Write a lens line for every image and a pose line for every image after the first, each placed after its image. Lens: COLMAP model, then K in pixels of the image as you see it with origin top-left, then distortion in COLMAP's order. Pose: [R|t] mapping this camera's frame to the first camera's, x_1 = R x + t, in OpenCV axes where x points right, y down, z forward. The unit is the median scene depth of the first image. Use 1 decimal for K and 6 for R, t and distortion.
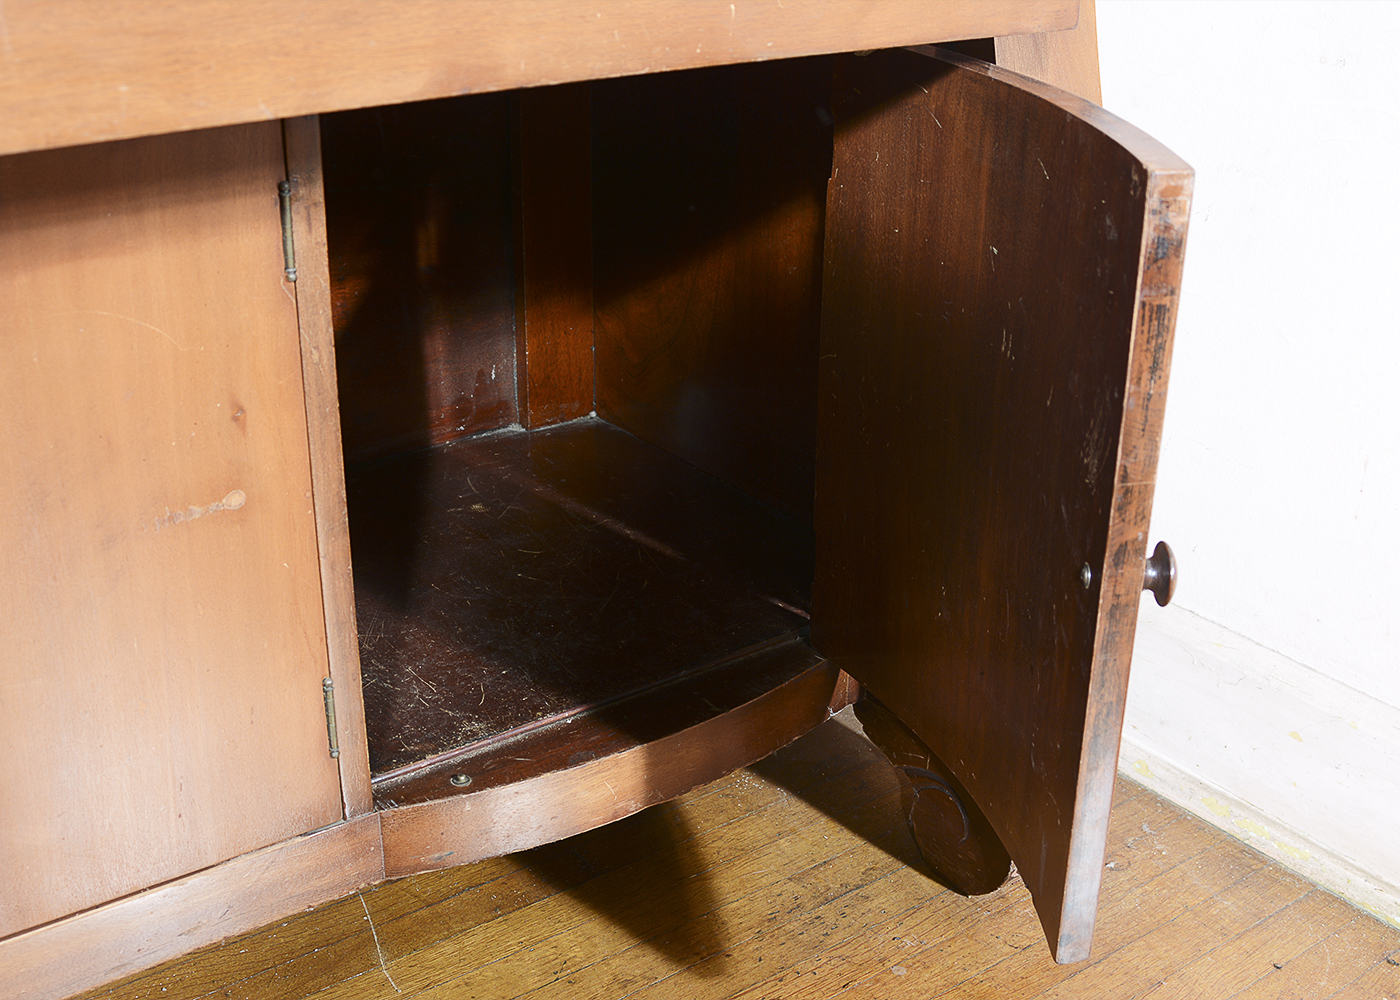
lens RADIAL K [[1758.4, 0, 702.1], [0, 1758.4, 509.8], [0, 0, 1]] dist [-0.133967, 0.000000]
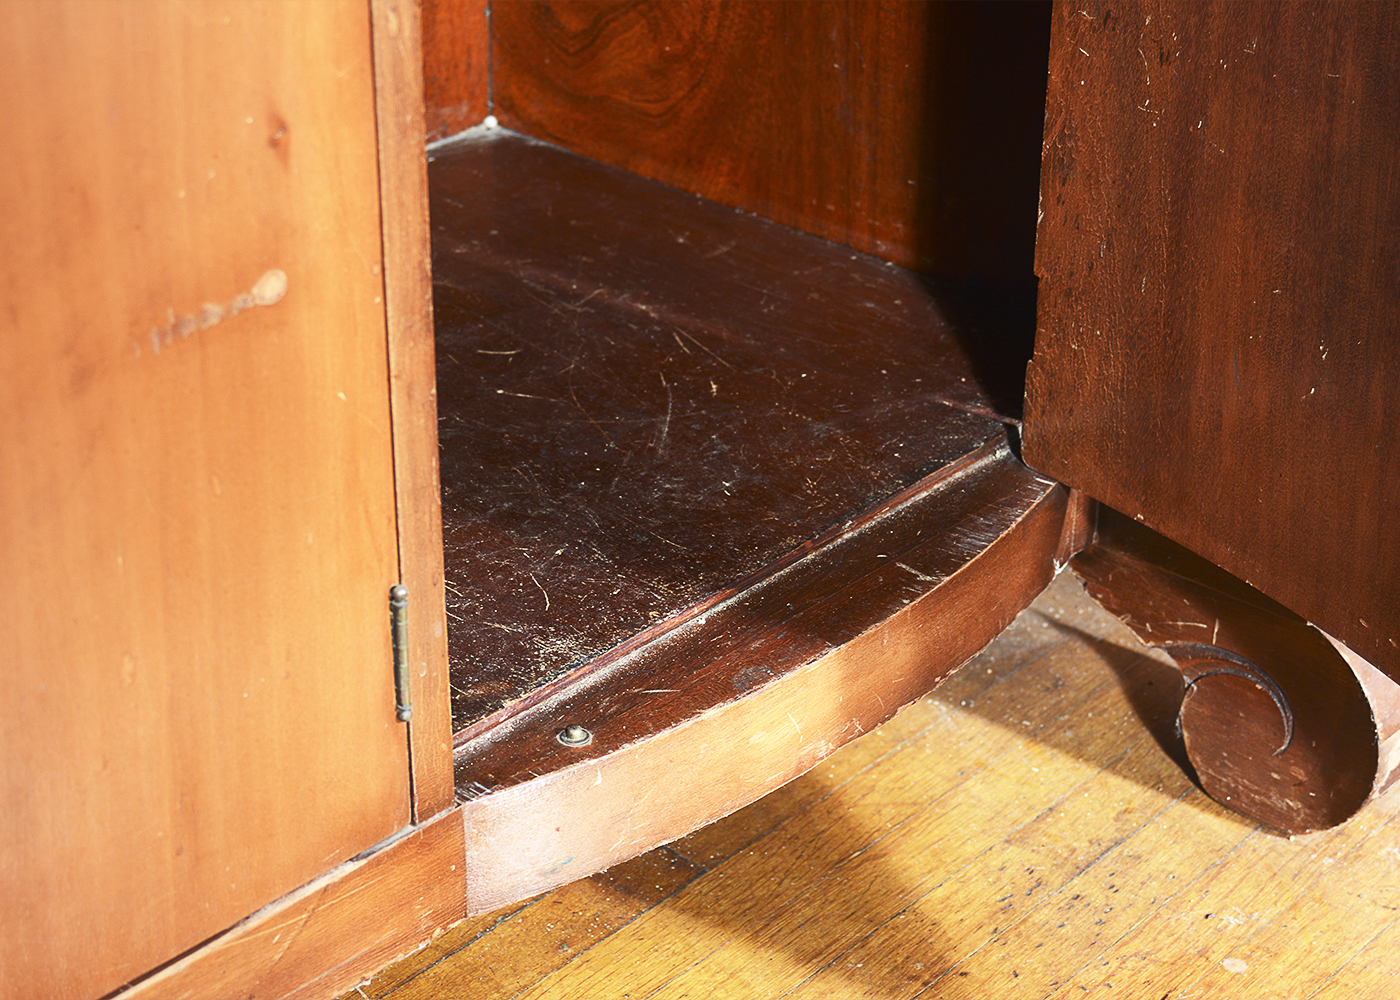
lens RADIAL K [[2758.9, 0, 698.1], [0, 2758.9, 491.0], [0, 0, 1]] dist [-0.088007, 0.000000]
pose [[0.982379, -0.090542, 0.163502, -0.229837], [0.077608, 0.993452, 0.083844, -0.003415], [-0.170022, -0.069677, 0.982974, 0.073368]]
